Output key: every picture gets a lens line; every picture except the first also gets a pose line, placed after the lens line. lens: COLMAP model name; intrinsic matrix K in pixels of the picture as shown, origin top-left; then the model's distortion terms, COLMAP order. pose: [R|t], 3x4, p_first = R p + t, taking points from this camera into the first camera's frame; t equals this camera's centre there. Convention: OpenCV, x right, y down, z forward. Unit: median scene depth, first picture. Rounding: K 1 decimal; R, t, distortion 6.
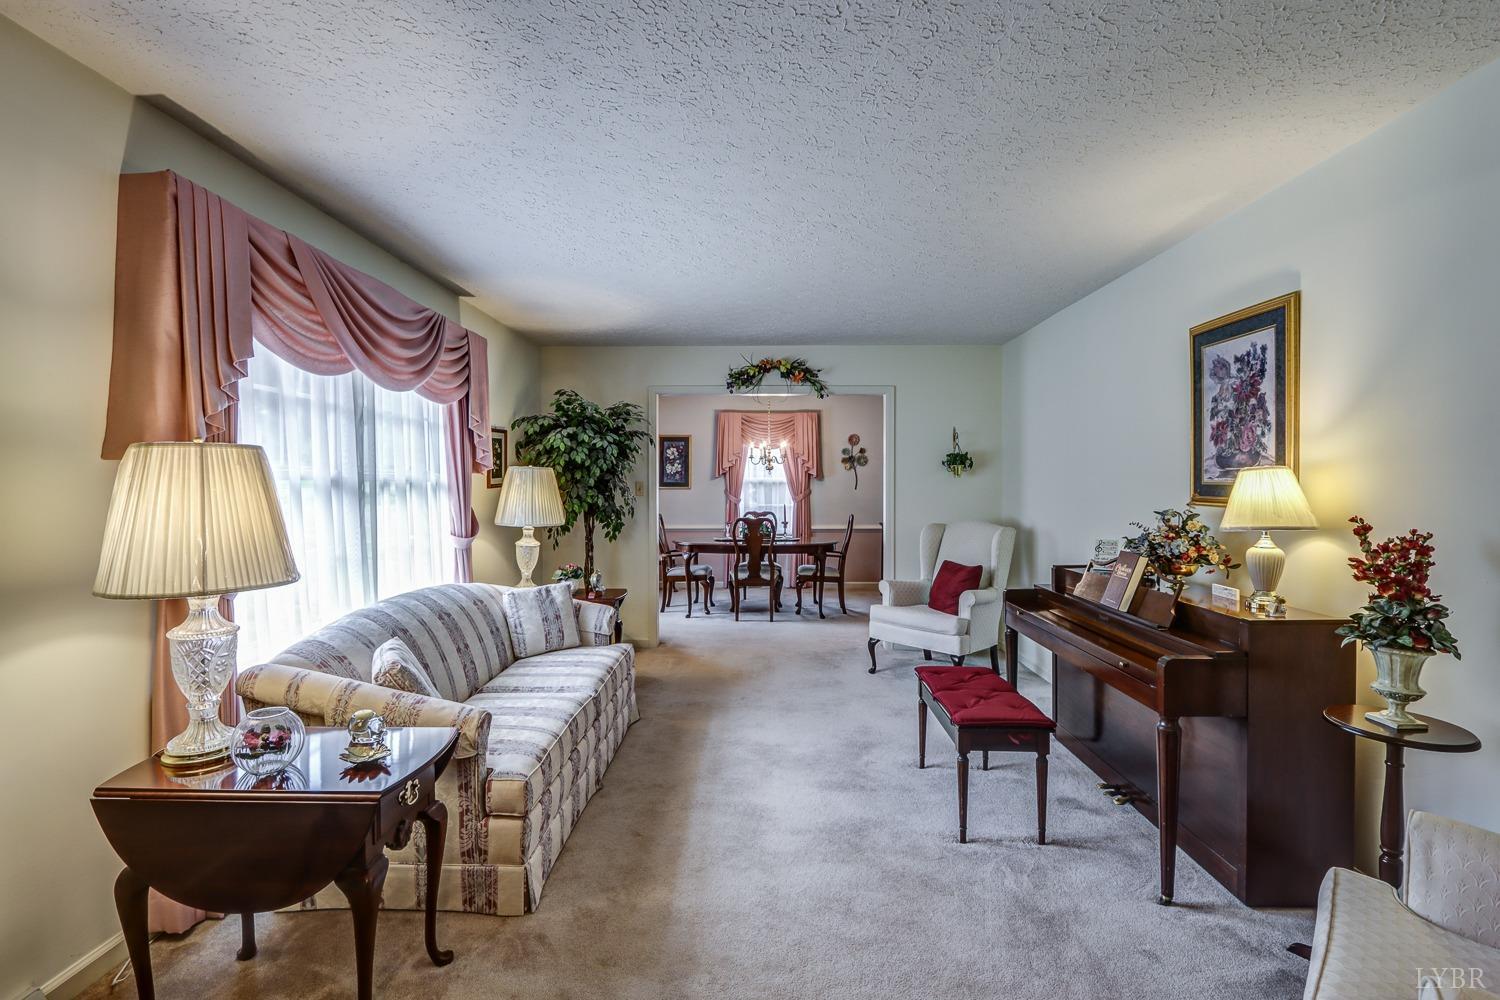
lens RADIAL K [[691.6, 0, 746.1], [0, 691.6, 490.5], [0, 0, 1]] dist [-0.003322, 0.000328]
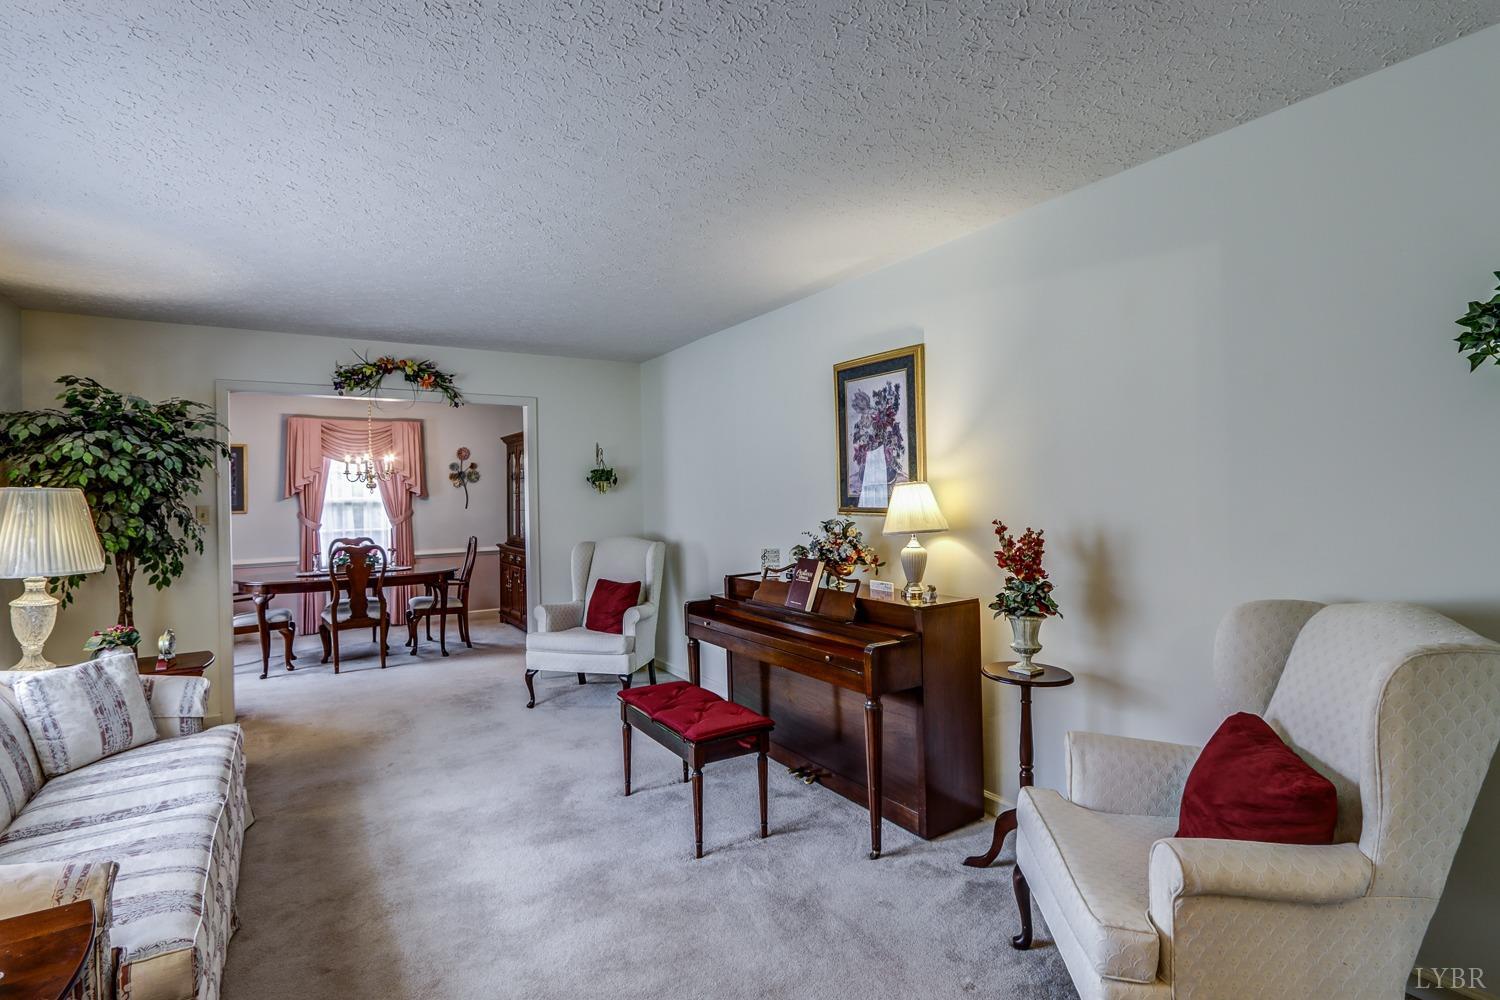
lens RADIAL K [[718.3, 0, 728.3], [0, 718.3, 490.2], [0, 0, 1]] dist [-0.017903, 0.007867]
pose [[0.837767, -0.011858, 0.545899, -0.141275], [0.024588, 0.999569, -0.016022, -0.004577], [-0.545474, 0.026845, 0.837698, 0.060366]]
